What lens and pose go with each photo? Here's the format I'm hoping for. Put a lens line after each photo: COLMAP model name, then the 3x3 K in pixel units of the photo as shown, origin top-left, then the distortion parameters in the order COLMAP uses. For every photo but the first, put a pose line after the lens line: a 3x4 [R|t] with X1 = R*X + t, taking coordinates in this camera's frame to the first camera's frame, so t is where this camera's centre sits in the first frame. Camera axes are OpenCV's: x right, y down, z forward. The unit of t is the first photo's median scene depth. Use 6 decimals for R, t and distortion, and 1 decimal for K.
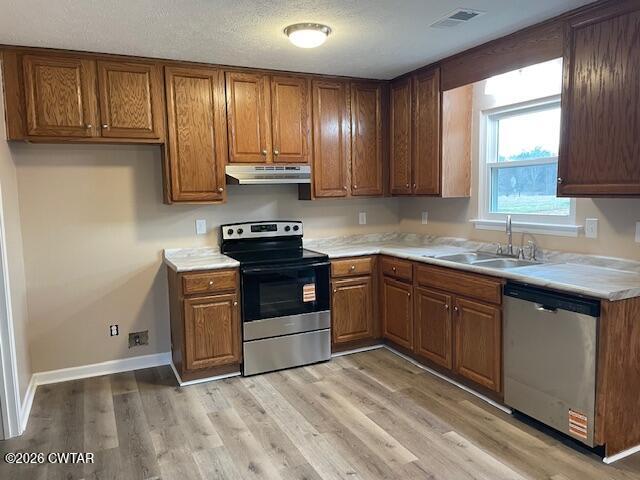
lens RADIAL K [[479.7, 0, 320.0], [0, 479.7, 240.0], [0, 0, 1]] dist [0.152713, -0.182513]
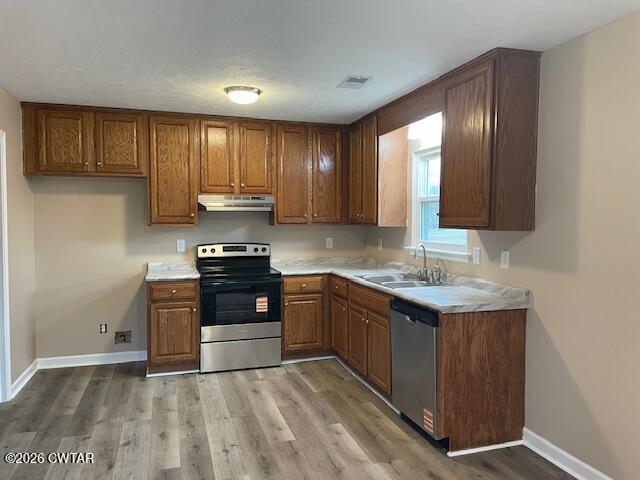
lens RADIAL K [[479.7, 0, 320.0], [0, 479.7, 240.0], [0, 0, 1]] dist [0.152713, -0.182513]
pose [[0.989628, 0.029291, -0.140633, 0.295985], [-0.037323, 0.997799, -0.054818, 0.012833], [0.138718, 0.059499, 0.988543, -0.152317]]
